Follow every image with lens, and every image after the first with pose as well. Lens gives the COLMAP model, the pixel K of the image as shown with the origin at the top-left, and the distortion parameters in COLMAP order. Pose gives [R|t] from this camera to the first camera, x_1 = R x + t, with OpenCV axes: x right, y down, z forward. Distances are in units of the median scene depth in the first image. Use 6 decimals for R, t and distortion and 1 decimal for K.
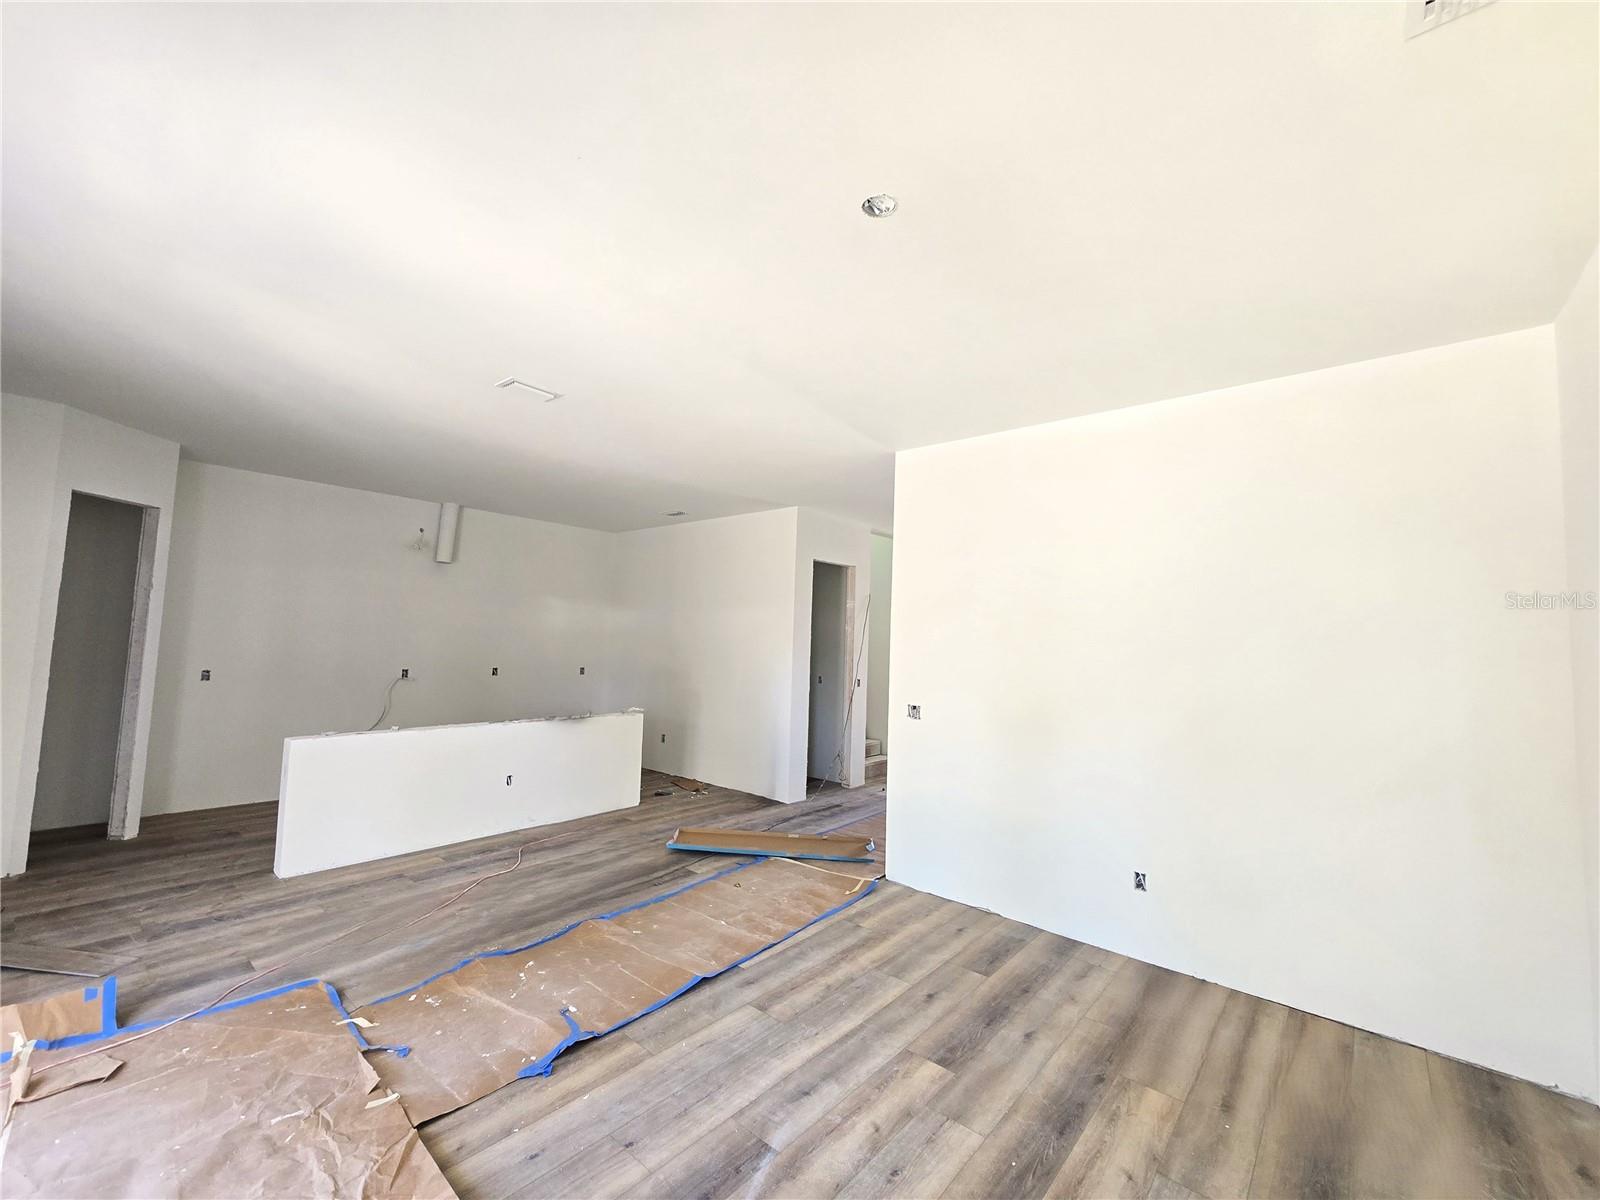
lens RADIAL K [[660.3, 0, 803.7], [0, 660.3, 591.6], [0, 0, 1]] dist [-0.003788, -0.000554]
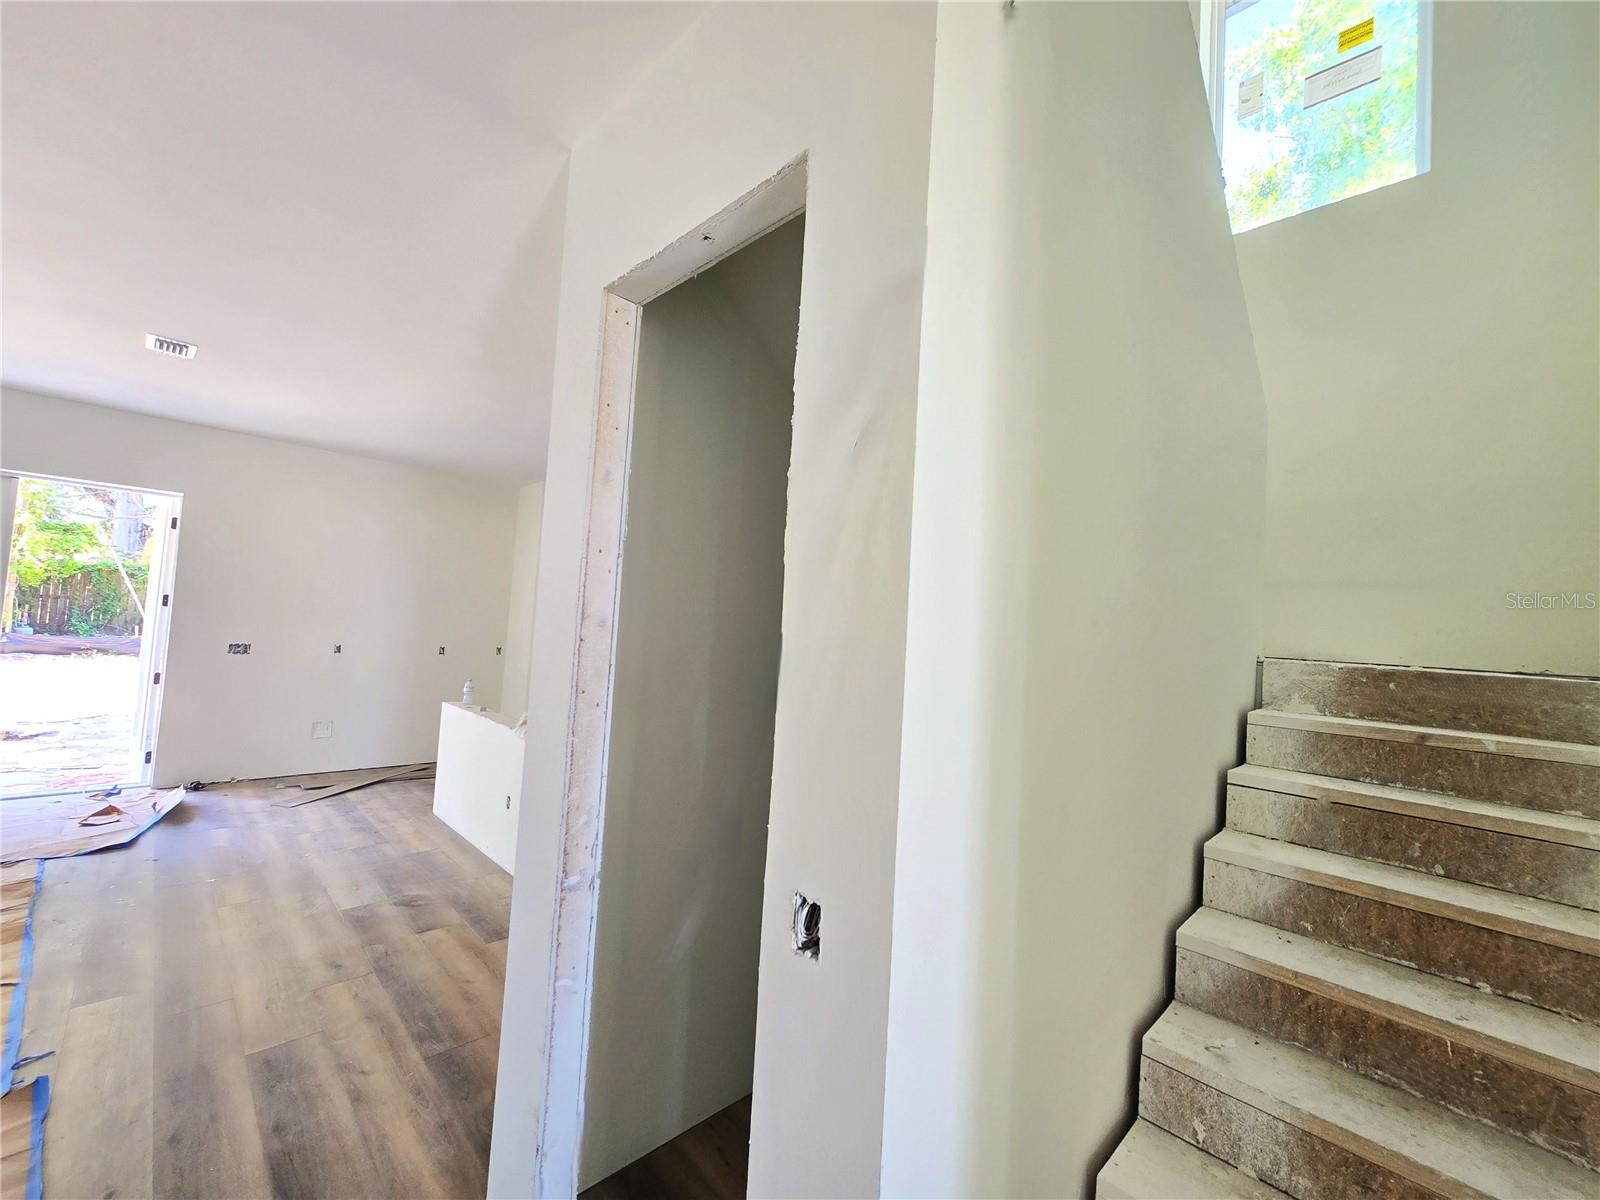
lens RADIAL K [[651.8, 0, 800.2], [0, 651.8, 593.0], [0, 0, 1]] dist [-0.000211, 0.000226]
pose [[-0.082970, -0.088823, -0.992586, 0.460947], [0.012045, 0.995858, -0.090123, 0.167111], [0.996479, -0.019433, -0.081557, 2.084146]]
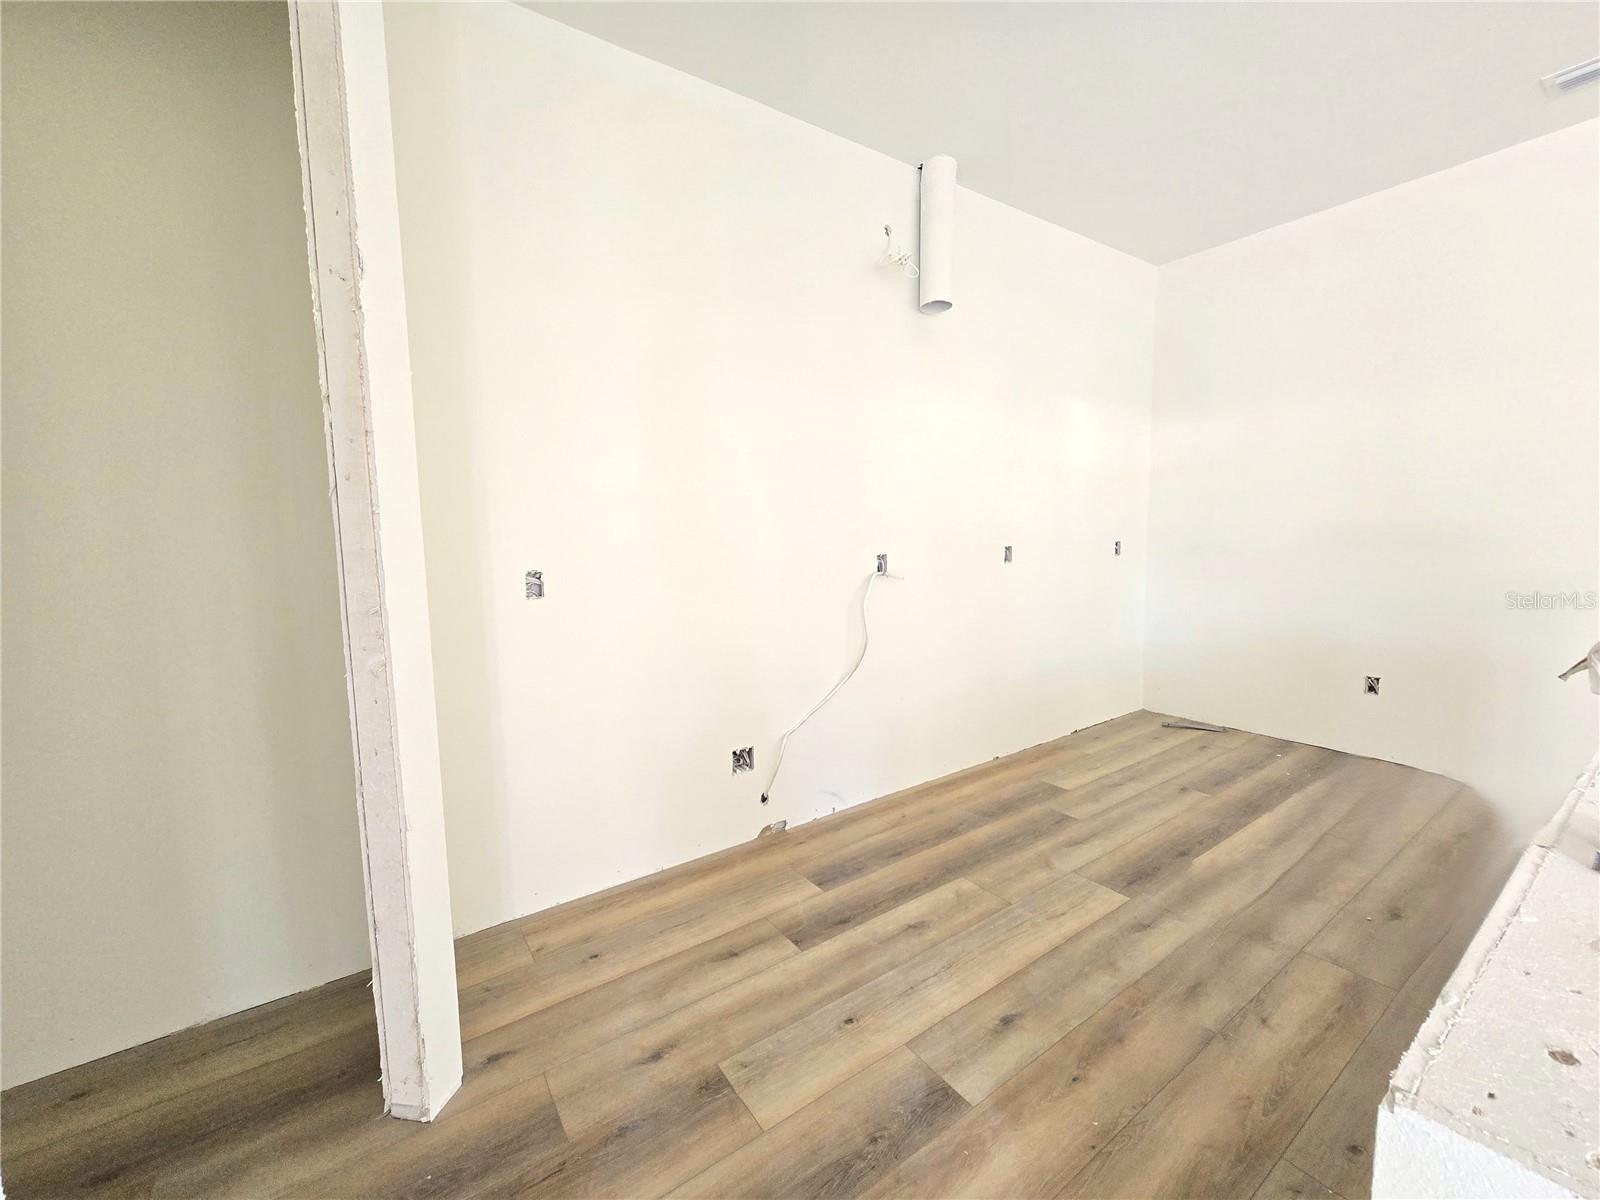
lens RADIAL K [[651.8, 0, 800.2], [0, 651.8, 593.0], [0, 0, 1]] dist [-0.000211, 0.000226]
pose [[0.966054, -0.028363, -0.256780, -1.041630], [0.072357, 0.983879, 0.163543, 0.127008], [0.248002, -0.176571, 0.952532, 1.060645]]
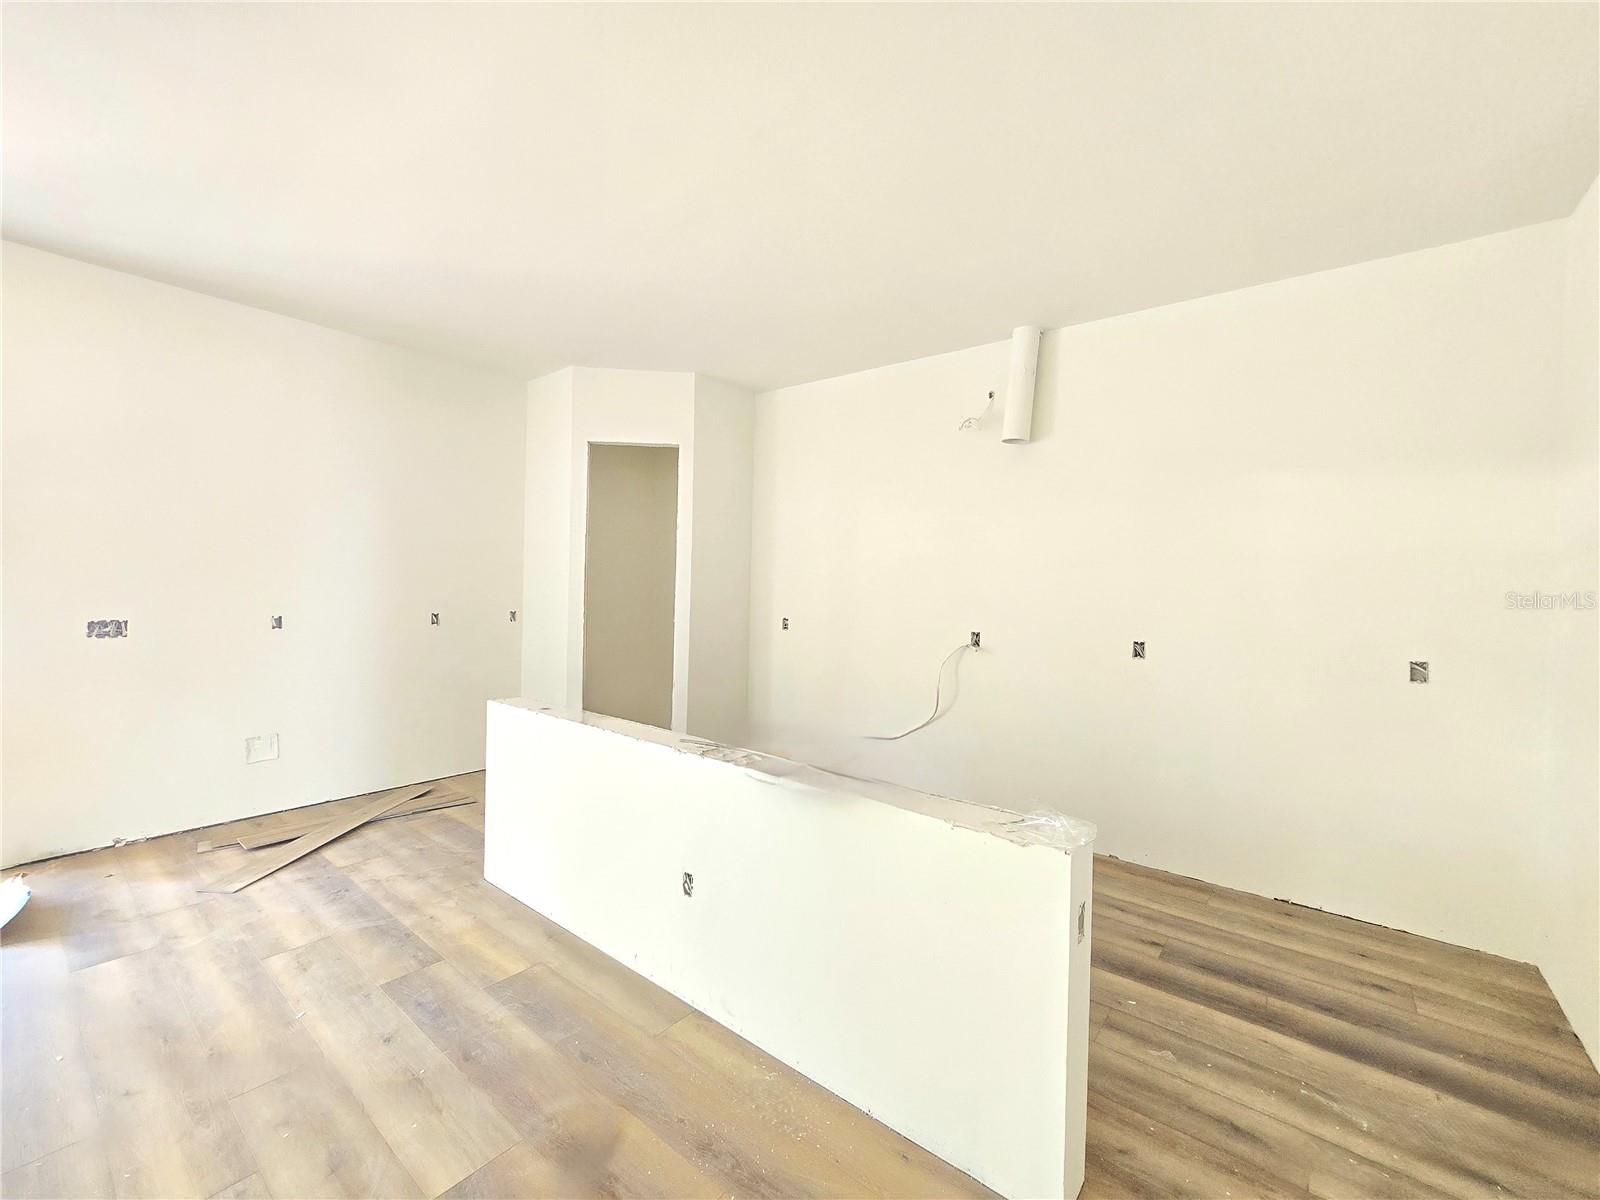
lens RADIAL K [[653.9, 0, 804.7], [0, 653.9, 591.6], [0, 0, 1]] dist [-0.002984, -0.000720]
pose [[0.033448, -0.021124, -0.999217, -0.024636], [0.052921, 0.998411, -0.019335, 0.160897], [0.998038, -0.052233, 0.034513, 1.580924]]
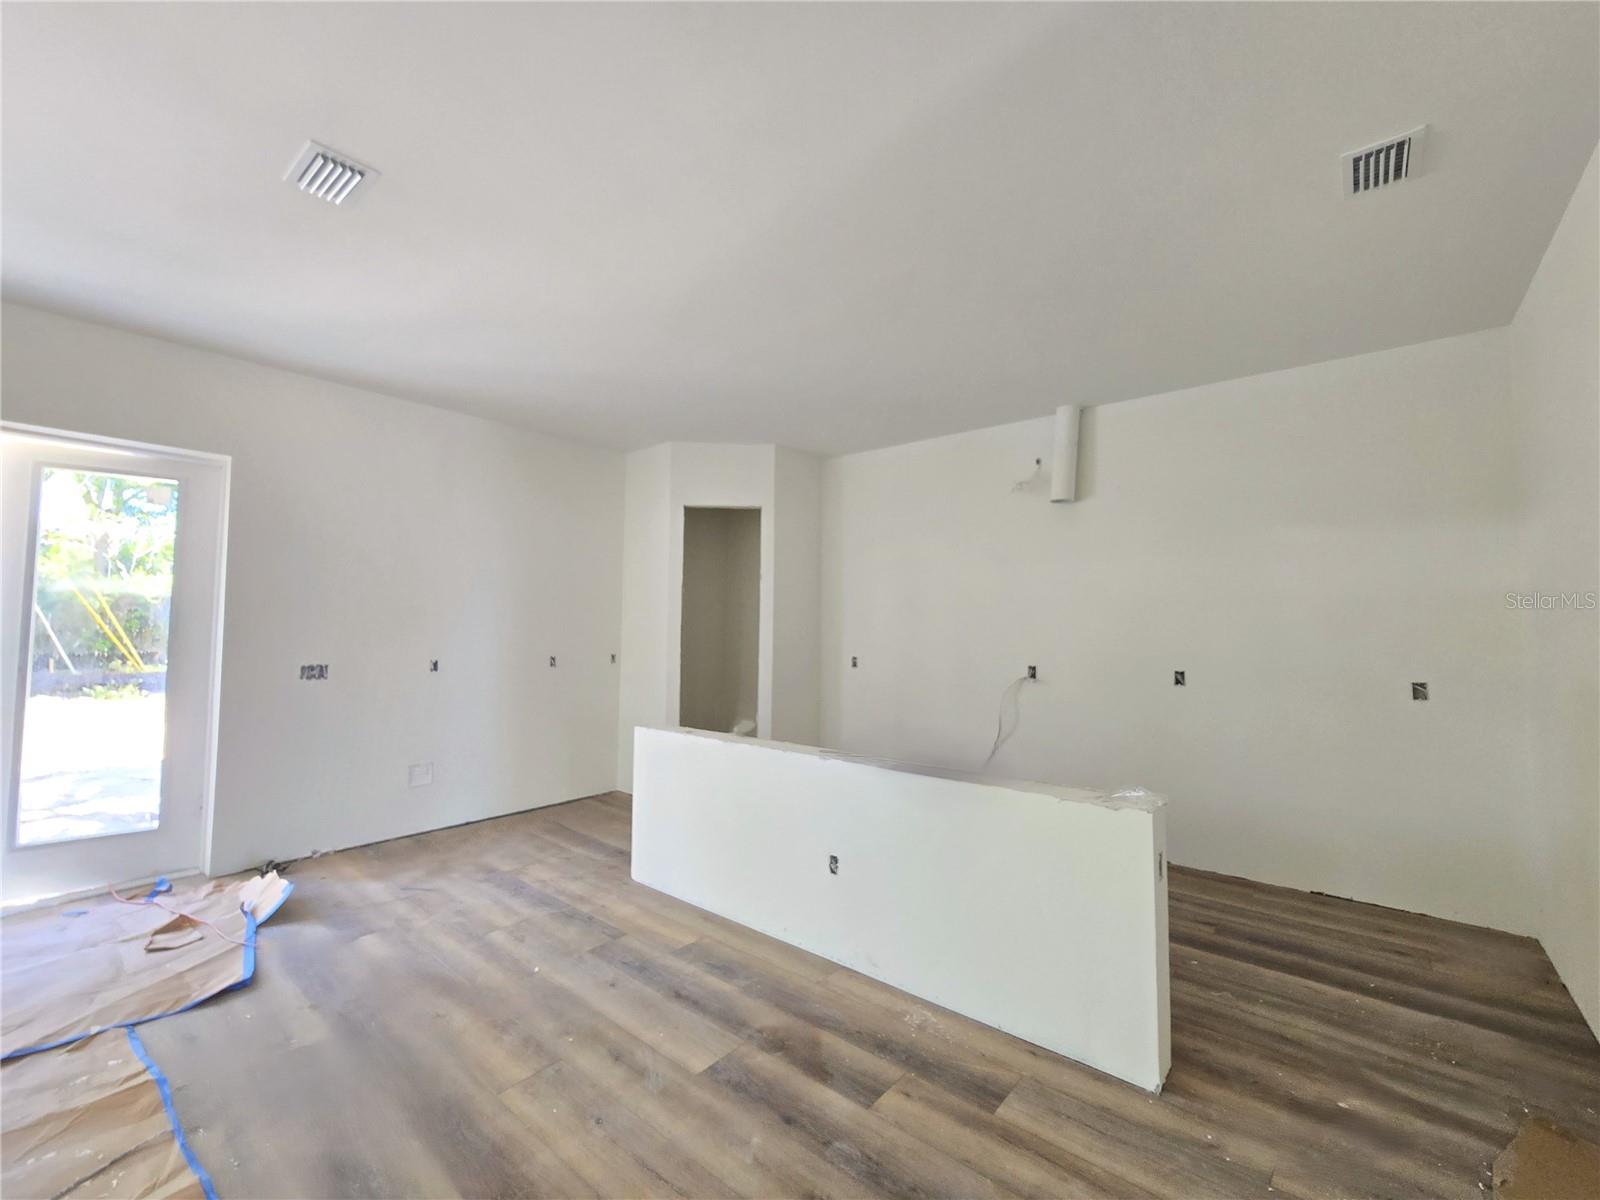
lens RADIAL K [[660.3, 0, 803.7], [0, 660.3, 591.6], [0, 0, 1]] dist [-0.003788, -0.000554]
pose [[0.007962, -0.086548, -0.996216, 0.164279], [0.067666, 0.994011, -0.085815, 0.159950], [0.997676, -0.066727, 0.013771, 1.451102]]
